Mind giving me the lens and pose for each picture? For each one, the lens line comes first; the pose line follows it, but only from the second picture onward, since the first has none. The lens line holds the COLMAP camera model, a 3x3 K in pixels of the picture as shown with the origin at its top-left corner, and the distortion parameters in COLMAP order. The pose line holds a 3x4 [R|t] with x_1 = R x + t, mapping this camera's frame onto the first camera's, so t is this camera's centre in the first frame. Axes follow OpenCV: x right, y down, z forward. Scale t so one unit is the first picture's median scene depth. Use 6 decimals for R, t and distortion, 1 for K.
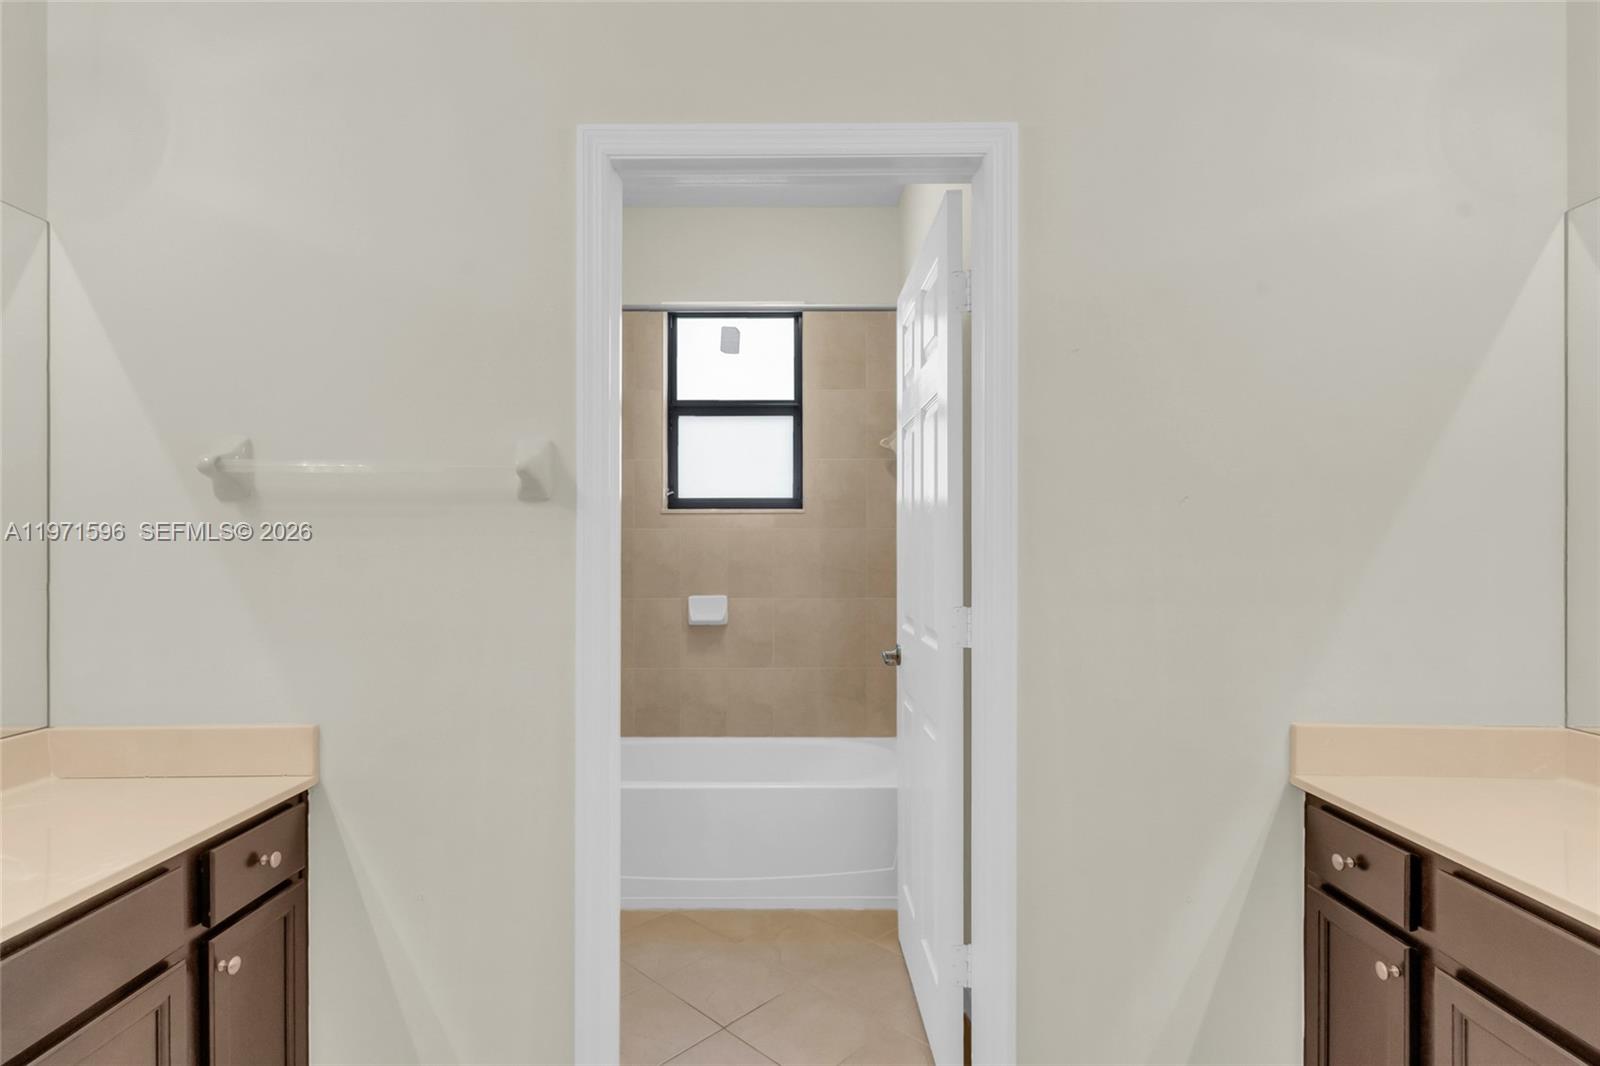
lens RADIAL K [[759.9, 0, 786.2], [0, 759.9, 537.4], [0, 0, 1]] dist [0.000457, 0.000089]
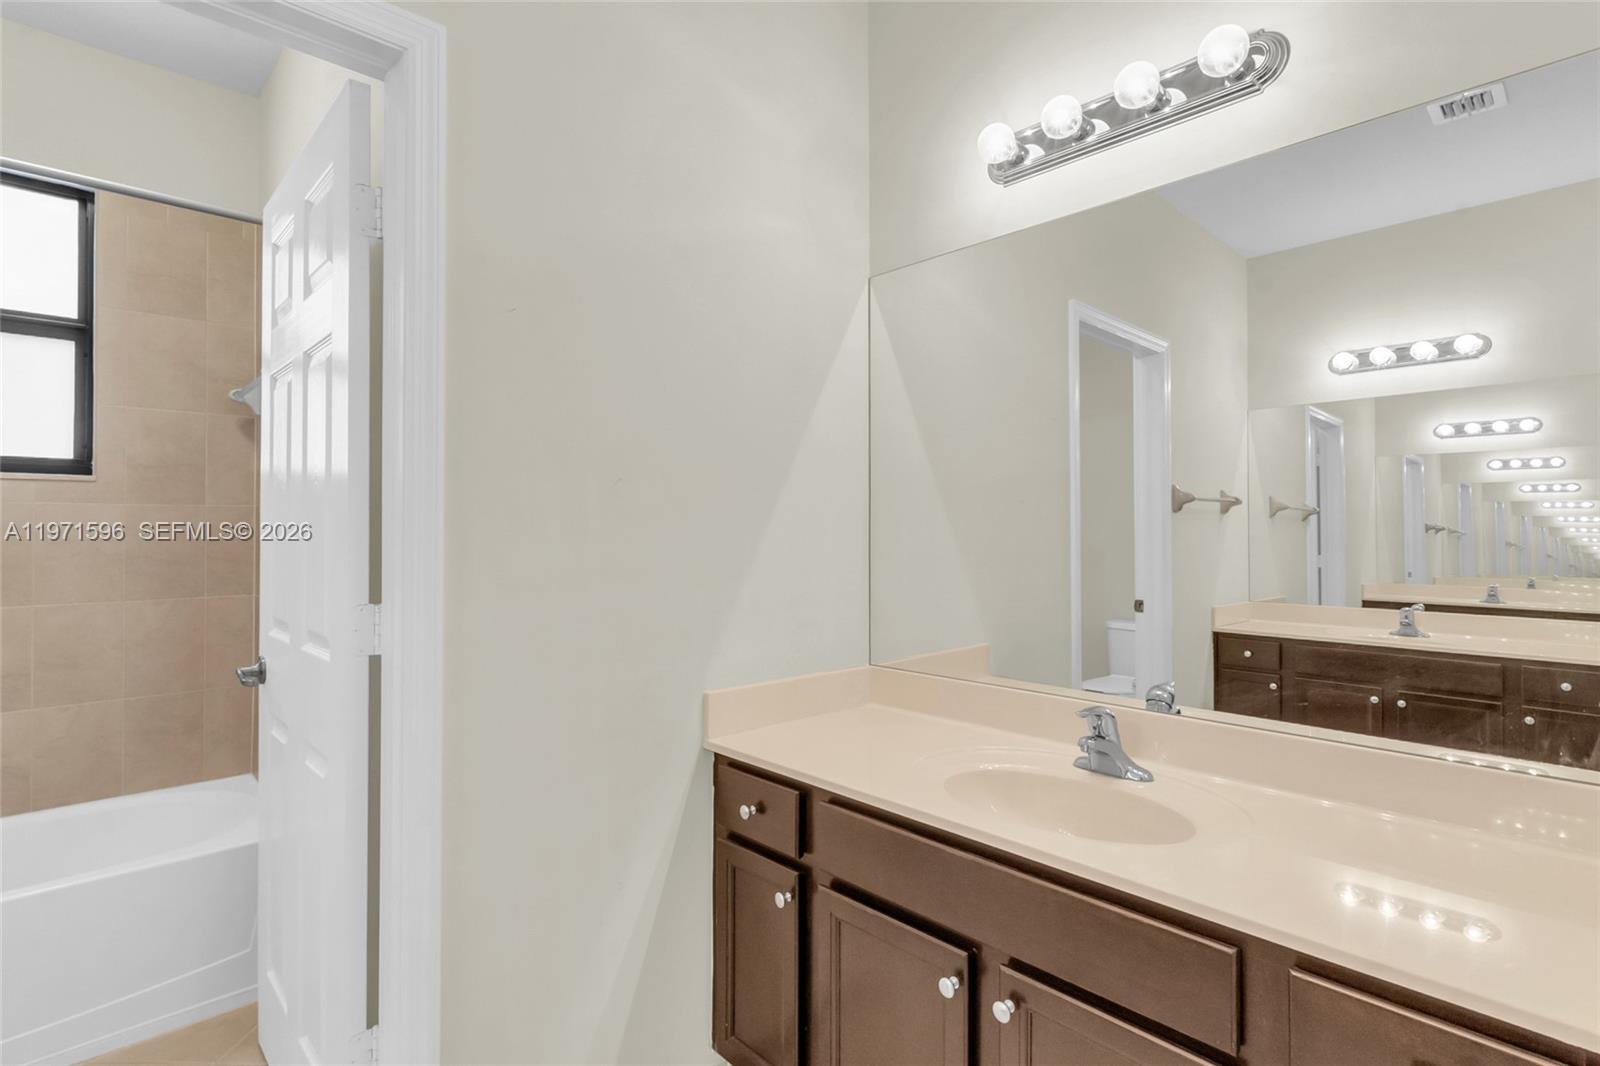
lens RADIAL K [[760.9, 0, 801.4], [0, 760.9, 523.2], [0, 0, 1]] dist [-0.000958, -0.000515]
pose [[0.715306, 0.008762, 0.698757, -0.000773], [-0.011481, 0.999934, -0.000785, 0.000919], [-0.698717, -0.007461, 0.715359, 0.105747]]
